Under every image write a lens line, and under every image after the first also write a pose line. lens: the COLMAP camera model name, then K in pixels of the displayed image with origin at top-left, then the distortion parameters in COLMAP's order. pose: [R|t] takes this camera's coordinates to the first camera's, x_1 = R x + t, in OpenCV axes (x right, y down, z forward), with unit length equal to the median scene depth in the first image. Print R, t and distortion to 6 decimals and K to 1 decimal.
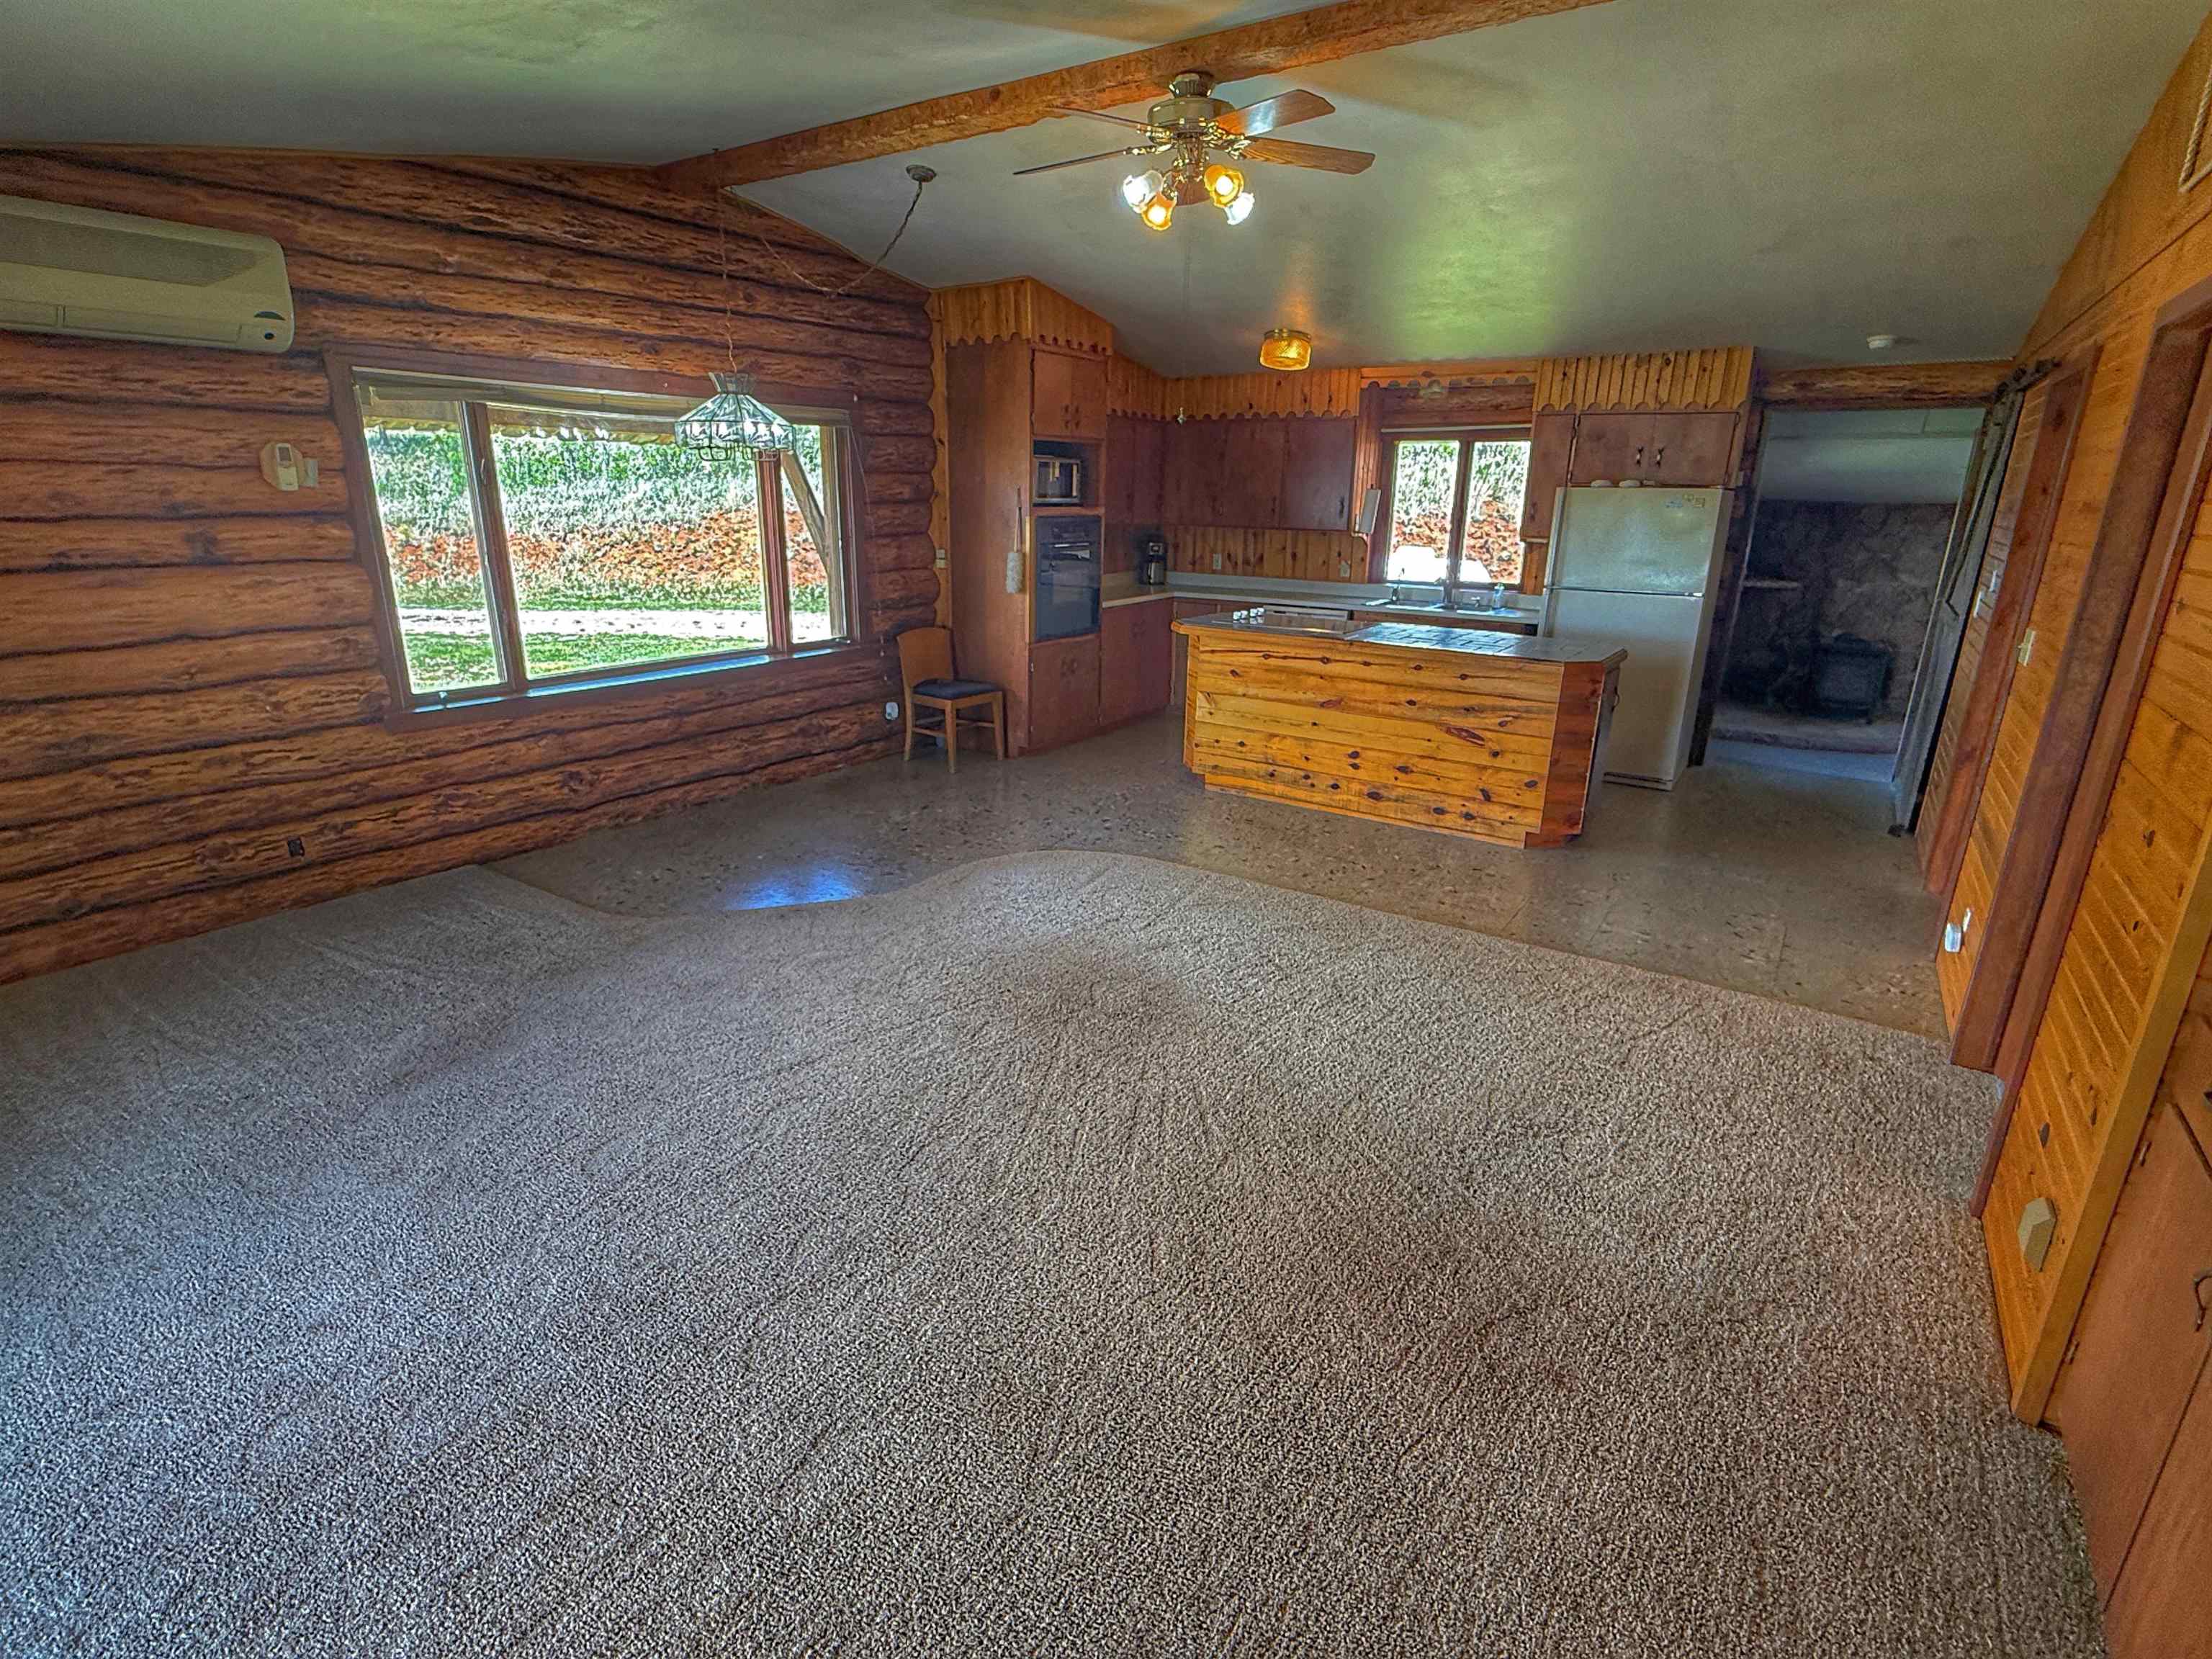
lens RADIAL K [[1090.4, 0, 1096.7], [0, 1090.4, 837.2], [0, 0, 1]] dist [0.001146, 0.000490]
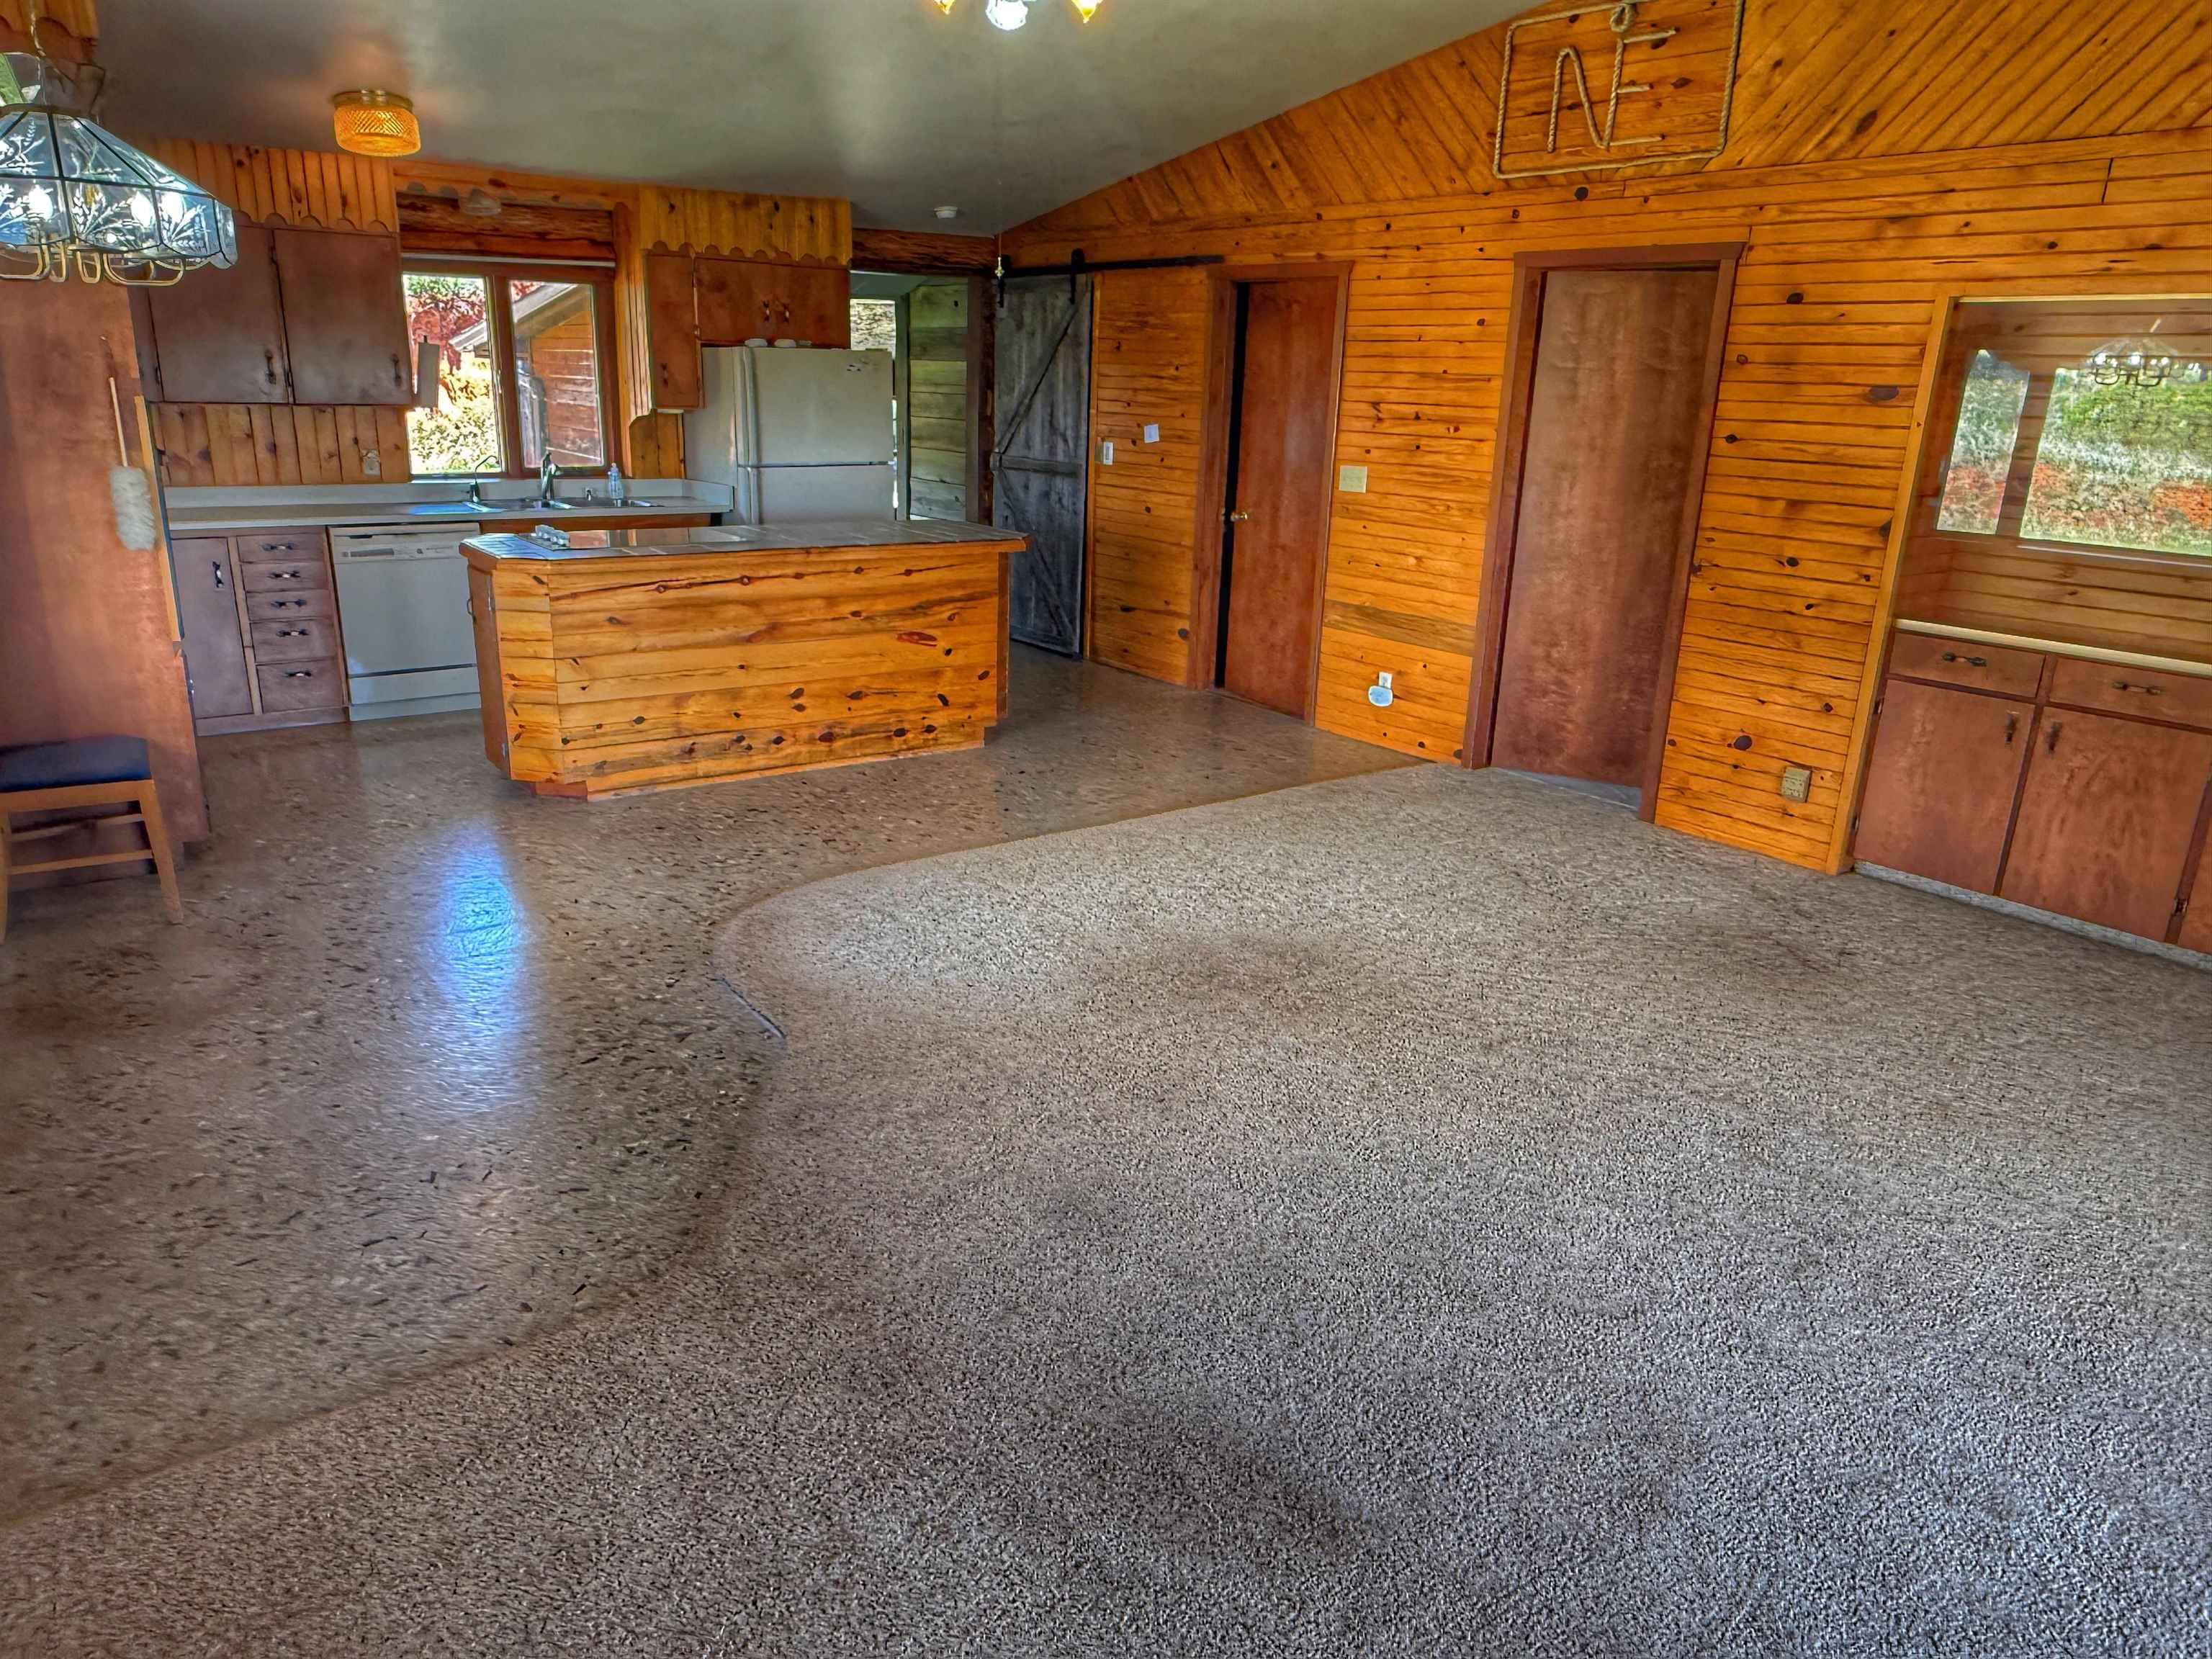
lens RADIAL K [[1435.1, 0, 1099.9], [0, 1435.1, 818.6], [0, 0, 1]] dist [0.004173, 0.001399]
pose [[0.345030, -0.286751, 0.893716, -0.642086], [0.265808, 0.943059, 0.199965, -0.140760], [-0.900167, 0.168563, 0.401604, 0.411069]]
